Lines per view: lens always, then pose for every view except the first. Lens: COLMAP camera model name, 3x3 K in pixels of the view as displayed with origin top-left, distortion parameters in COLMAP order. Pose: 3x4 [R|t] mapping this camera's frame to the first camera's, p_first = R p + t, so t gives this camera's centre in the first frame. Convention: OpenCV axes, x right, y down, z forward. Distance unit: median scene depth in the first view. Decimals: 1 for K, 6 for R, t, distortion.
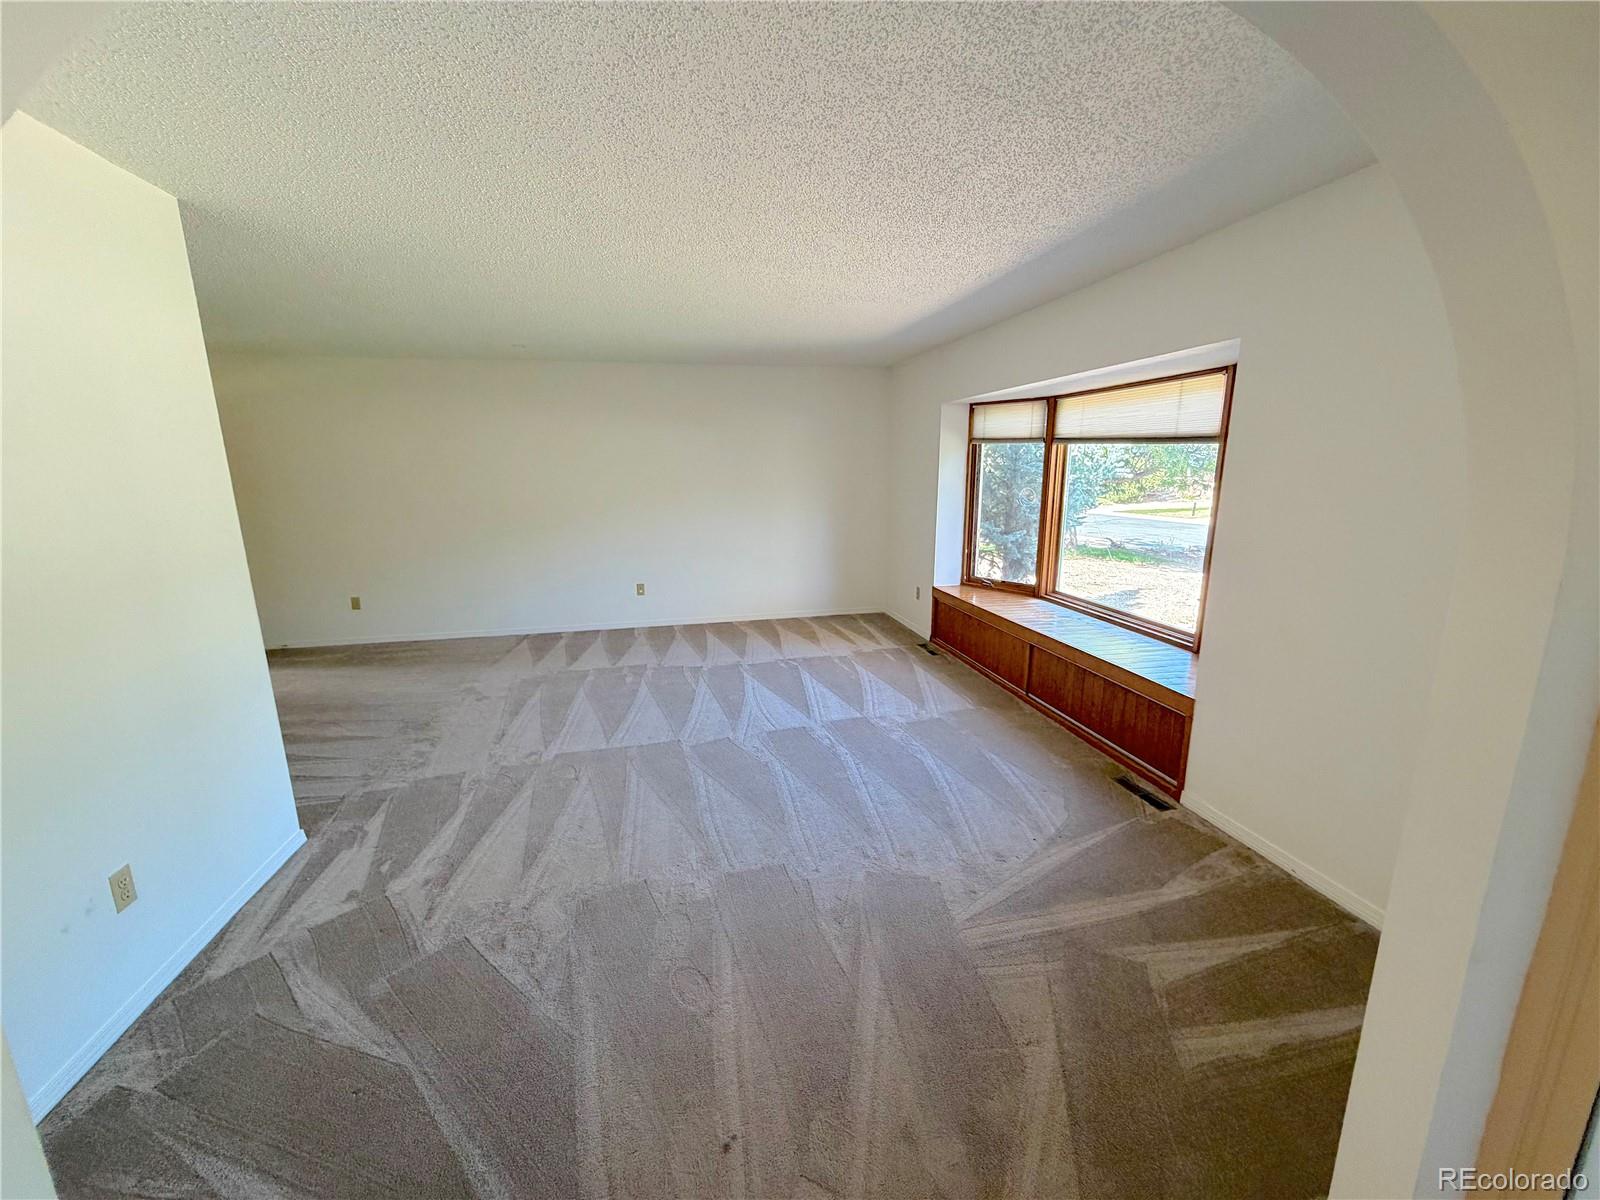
lens RADIAL K [[639.4, 0, 797.3], [0, 639.4, 599.5], [0, 0, 1]] dist [-0.001198, 0.000455]
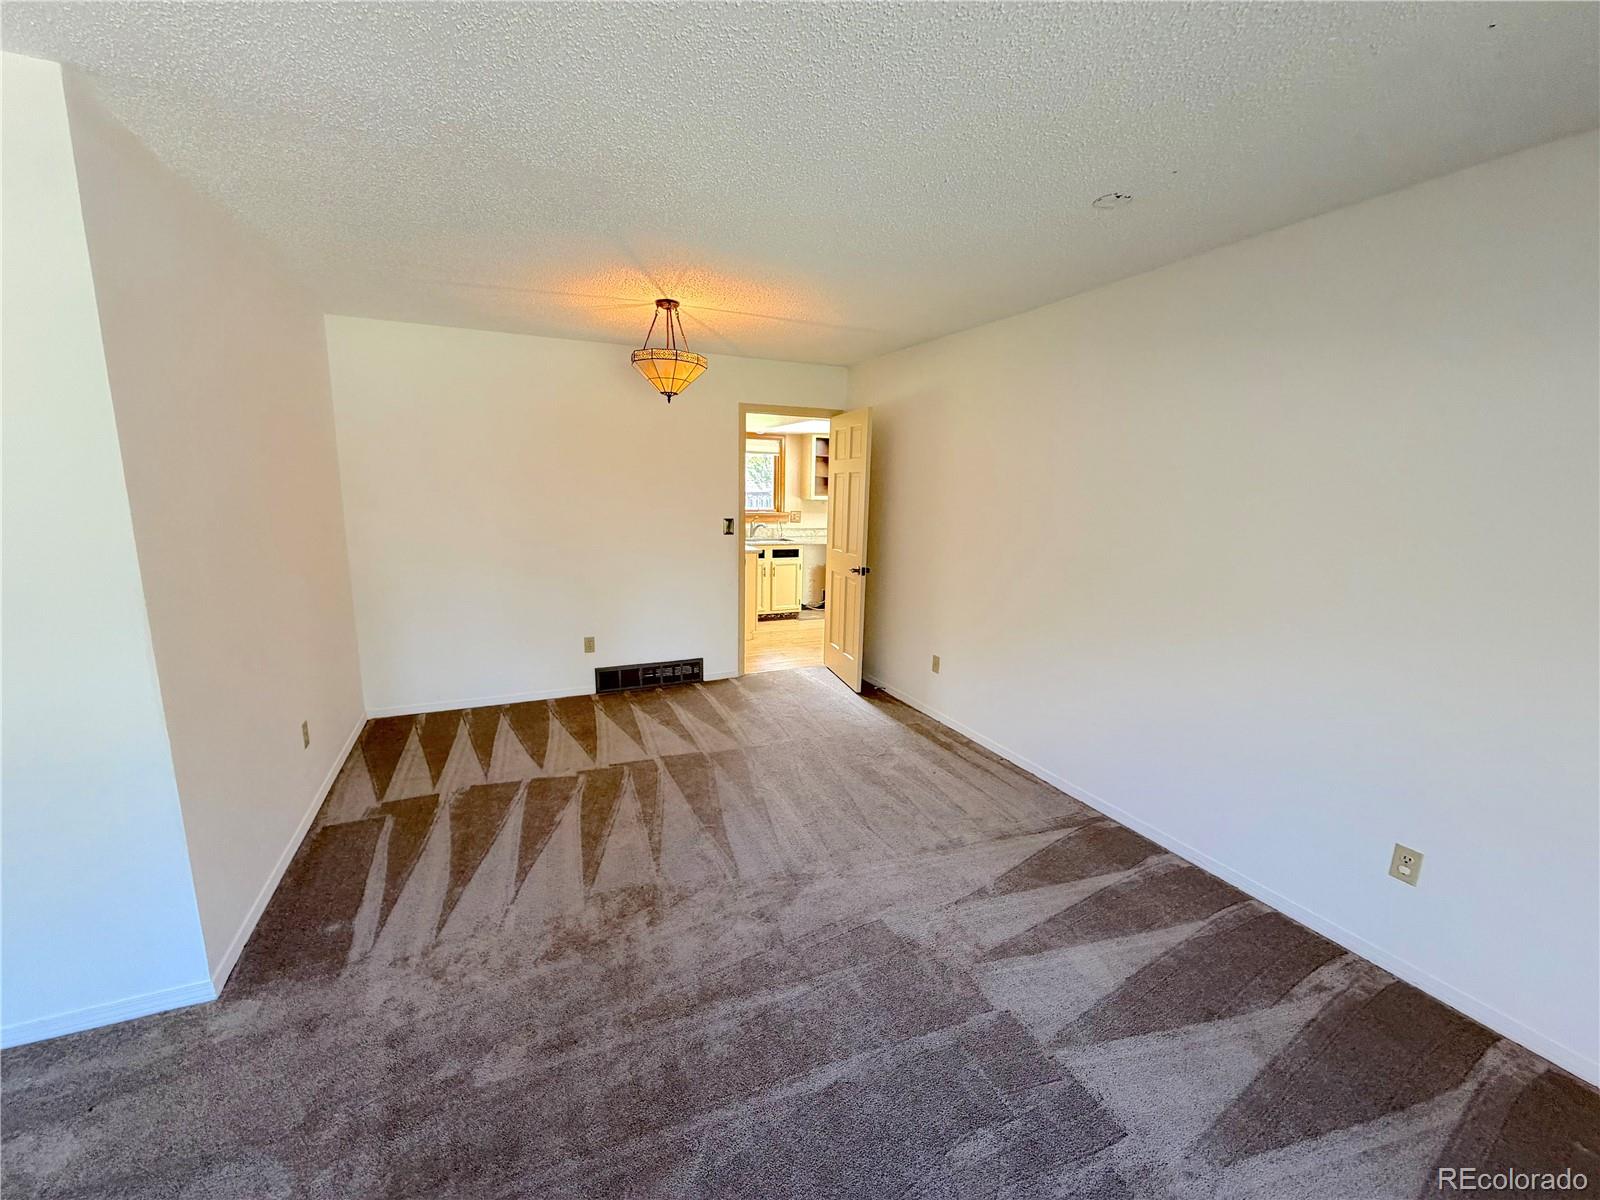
lens RADIAL K [[639.4, 0, 797.3], [0, 639.4, 599.5], [0, 0, 1]] dist [-0.001198, 0.000455]
pose [[0.220775, 0.210280, -0.952387, -0.026868], [-0.229336, 0.960295, 0.158863, -0.158571], [0.947979, 0.183344, 0.260234, 0.697996]]
